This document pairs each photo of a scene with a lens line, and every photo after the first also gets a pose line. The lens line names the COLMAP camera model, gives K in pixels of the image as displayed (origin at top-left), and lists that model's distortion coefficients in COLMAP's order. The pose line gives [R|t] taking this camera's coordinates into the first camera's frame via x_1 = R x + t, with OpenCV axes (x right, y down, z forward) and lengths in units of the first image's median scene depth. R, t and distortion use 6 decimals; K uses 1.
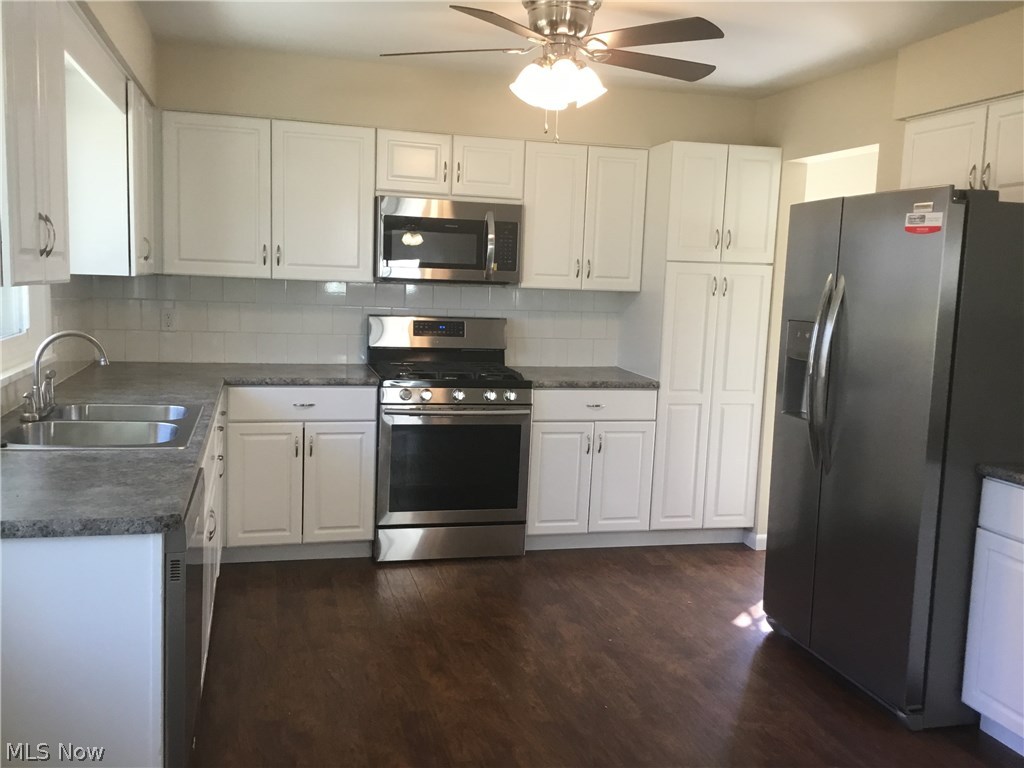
lens RADIAL K [[906.8, 0, 508.9], [0, 906.8, 378.9], [0, 0, 1]] dist [0.109272, -0.183325]
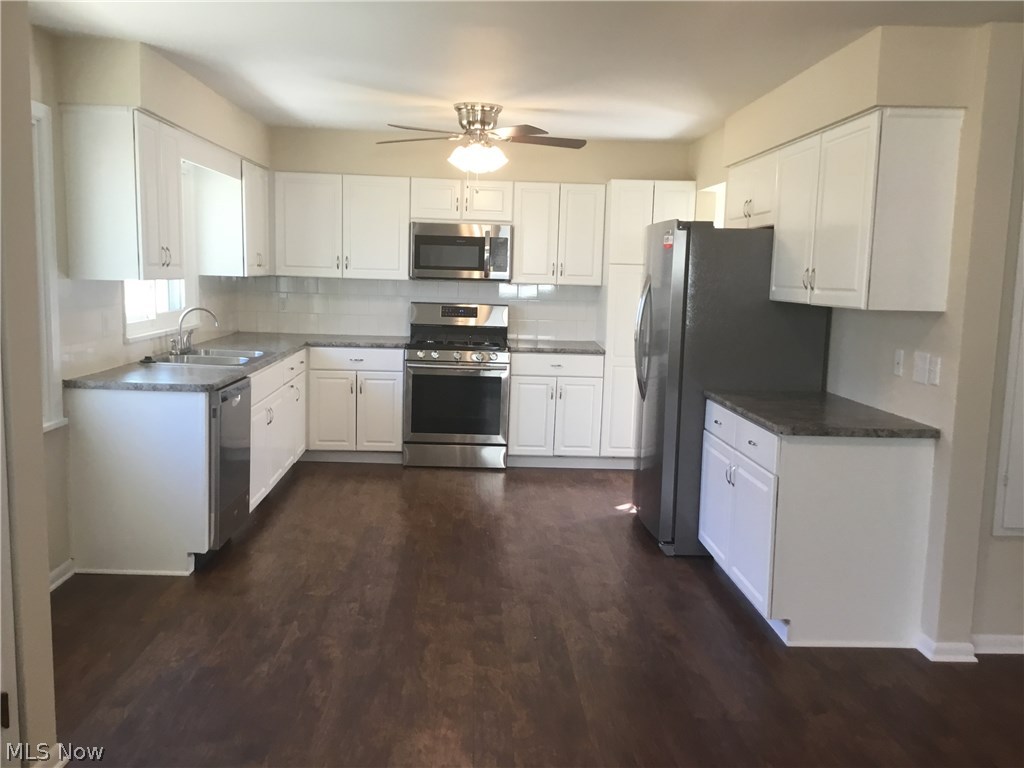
lens RADIAL K [[906.8, 0, 518.0], [0, 906.8, 374.9], [0, 0, 1]] dist [0.109272, -0.183325]
pose [[0.977057, 0.016941, -0.212305, 0.351920], [-0.017728, 0.999841, -0.001806, 0.049602], [0.212240, 0.005528, 0.977202, -0.422277]]
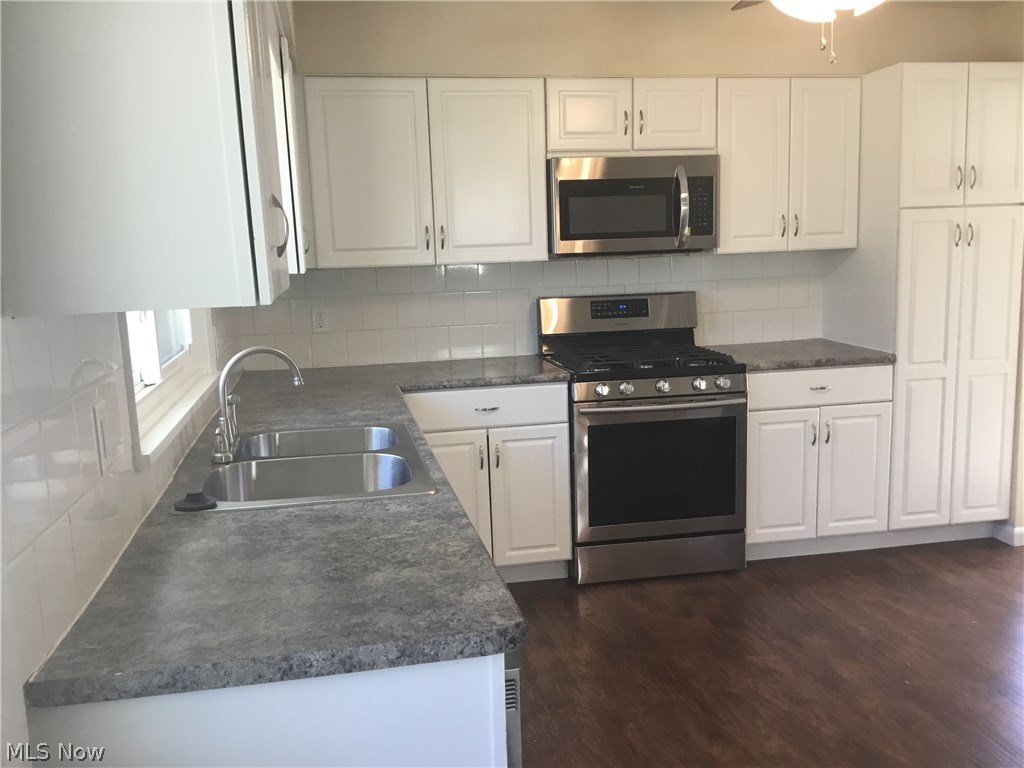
lens RADIAL K [[906.8, 0, 512.1], [0, 906.8, 376.9], [0, 0, 1]] dist [0.109272, -0.183325]
pose [[0.995615, -0.061081, -0.070848, -0.133235], [0.063123, 0.997642, 0.026949, -0.022280], [0.069035, -0.031303, 0.997123, 0.142569]]
